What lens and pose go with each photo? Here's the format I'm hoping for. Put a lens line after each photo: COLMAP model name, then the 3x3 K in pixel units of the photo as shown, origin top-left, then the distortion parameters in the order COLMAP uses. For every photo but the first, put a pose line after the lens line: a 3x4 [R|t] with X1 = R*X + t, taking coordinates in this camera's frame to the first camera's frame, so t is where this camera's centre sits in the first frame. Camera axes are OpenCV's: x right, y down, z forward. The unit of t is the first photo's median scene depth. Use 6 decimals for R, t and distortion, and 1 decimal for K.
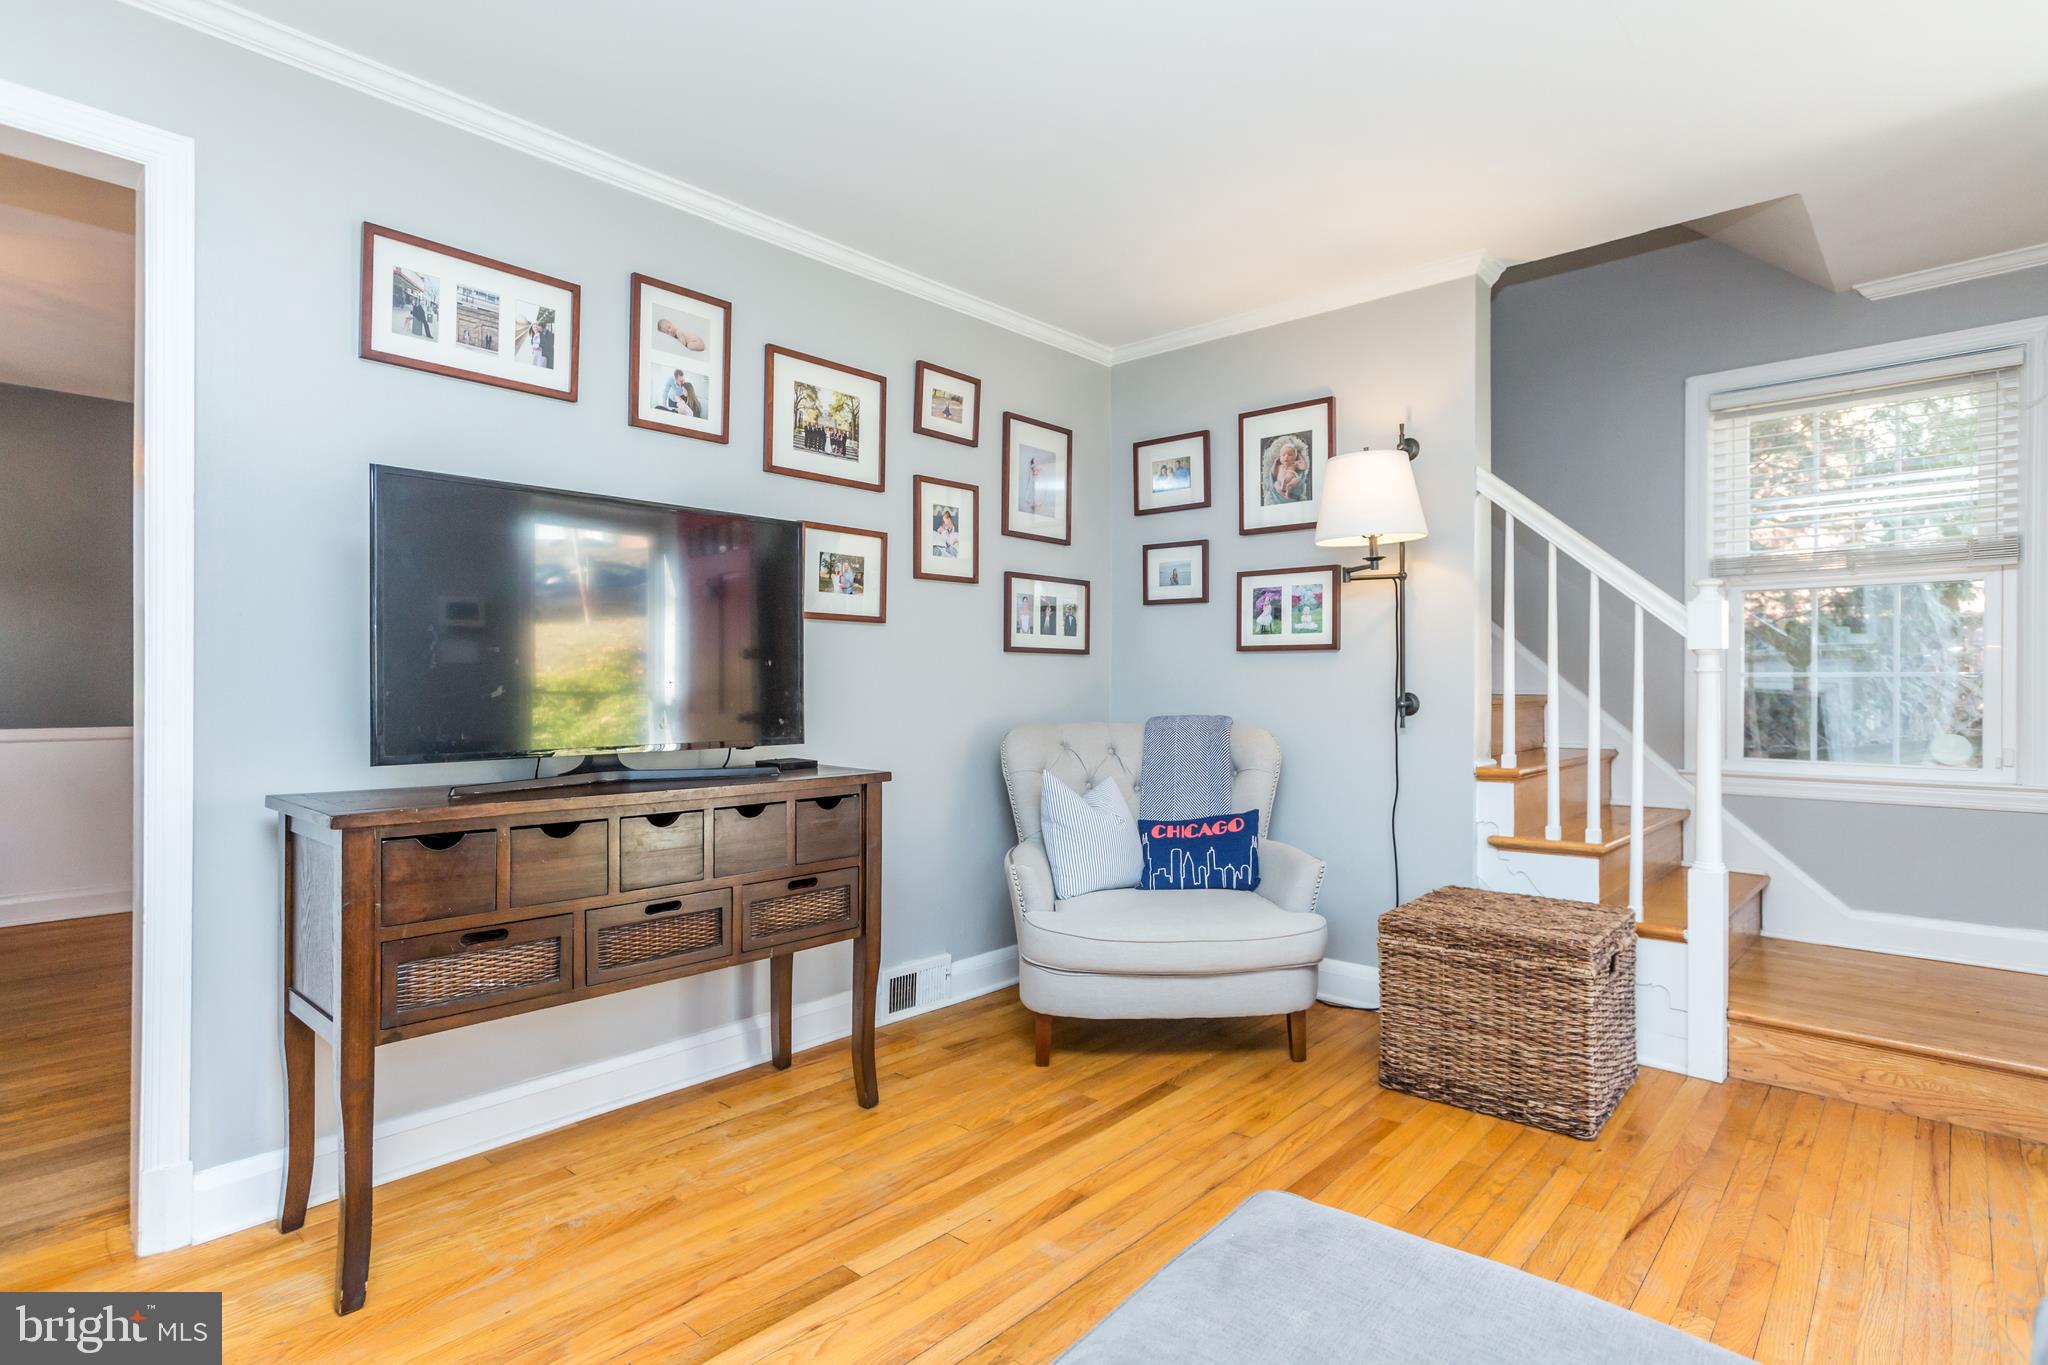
lens RADIAL K [[1046.2, 0, 1026.7], [0, 1046.2, 675.4], [0, 0, 1]] dist [-0.018657, 0.006893]
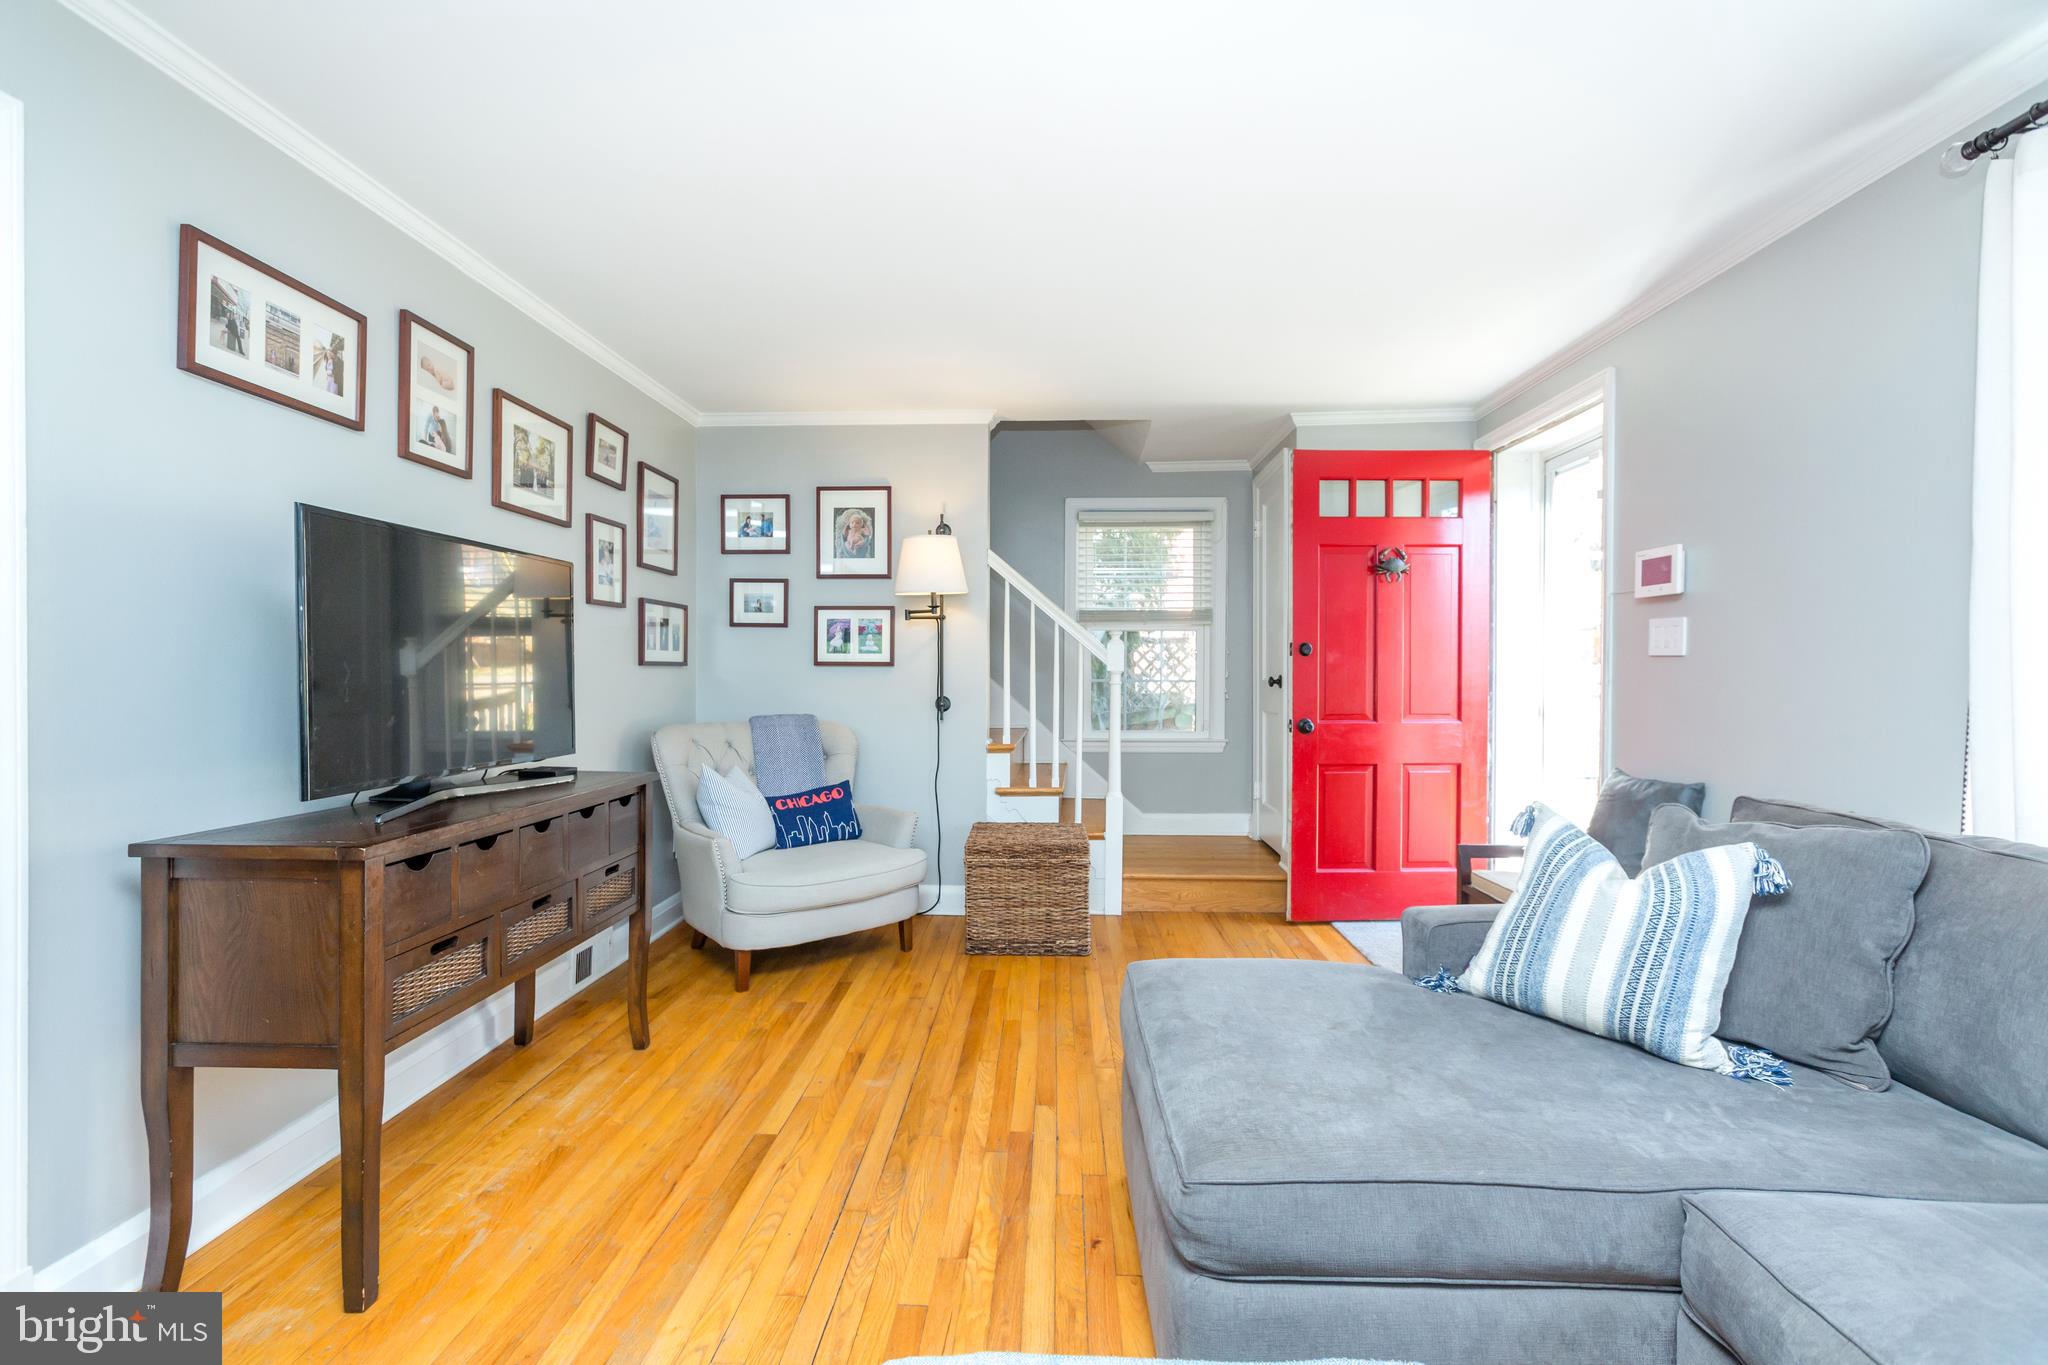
lens RADIAL K [[909.7, 0, 1021.7], [0, 909.7, 680.8], [0, 0, 1]] dist [-0.004795, -0.001041]
pose [[0.776536, -0.006131, 0.630043, -0.404085], [-0.005742, 0.999842, 0.016806, -0.030368], [-0.630046, -0.016668, 0.776379, -0.082664]]
